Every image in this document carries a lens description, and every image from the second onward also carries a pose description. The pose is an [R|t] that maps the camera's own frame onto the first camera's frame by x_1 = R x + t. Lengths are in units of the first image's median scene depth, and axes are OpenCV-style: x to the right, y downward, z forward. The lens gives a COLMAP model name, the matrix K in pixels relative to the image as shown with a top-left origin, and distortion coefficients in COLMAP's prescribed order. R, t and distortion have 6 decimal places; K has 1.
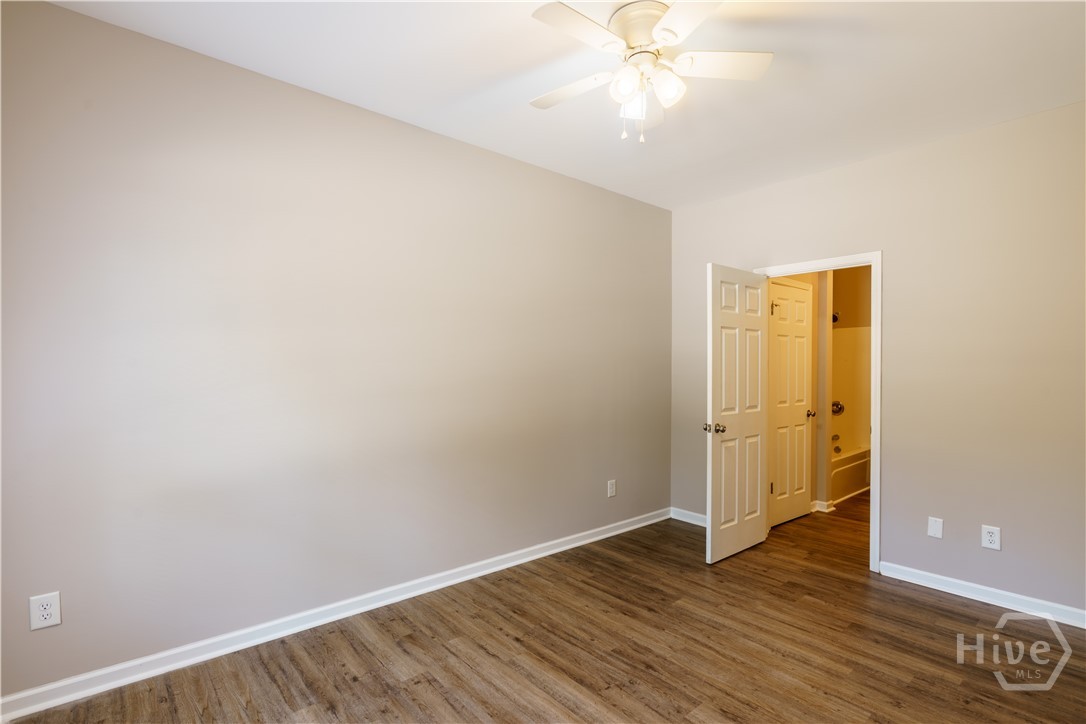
lens RADIAL K [[498.7, 0, 541.5], [0, 498.7, 367.8], [0, 0, 1]] dist [-0.003591, 0.001199]
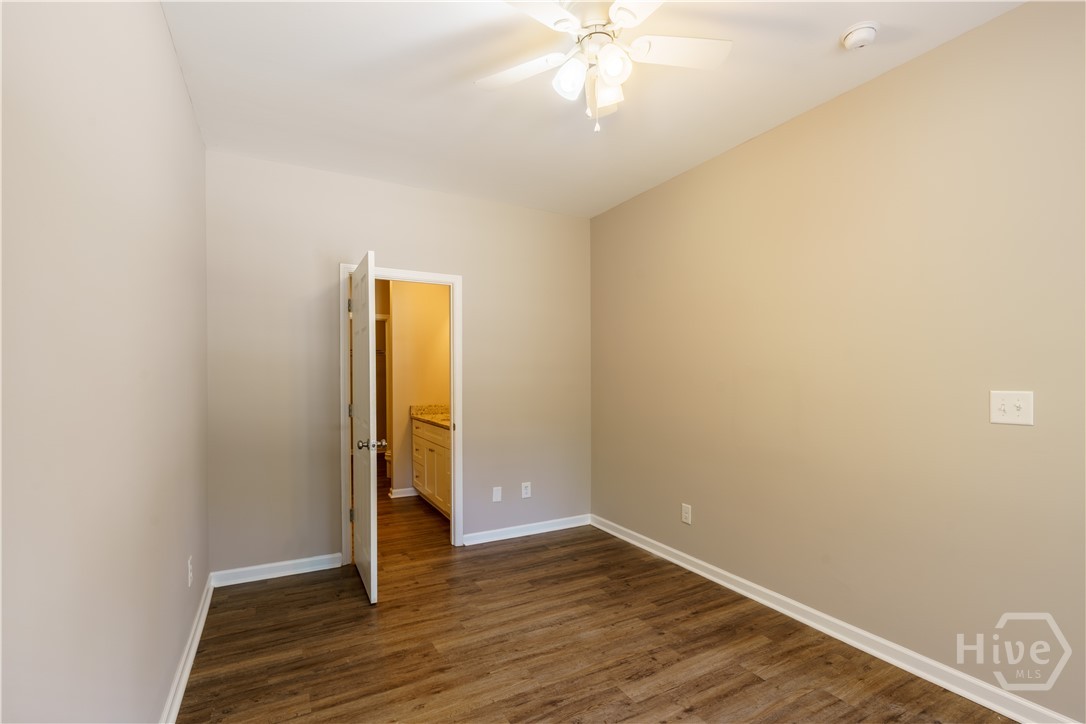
lens RADIAL K [[498.7, 0, 542.6], [0, 498.7, 367.2], [0, 0, 1]] dist [-0.003591, 0.001199]
pose [[0.212866, 0.014300, 0.976977, -0.531812], [-0.002262, 0.999897, -0.014143, -0.002961], [-0.977079, 0.000800, 0.212876, 0.633833]]
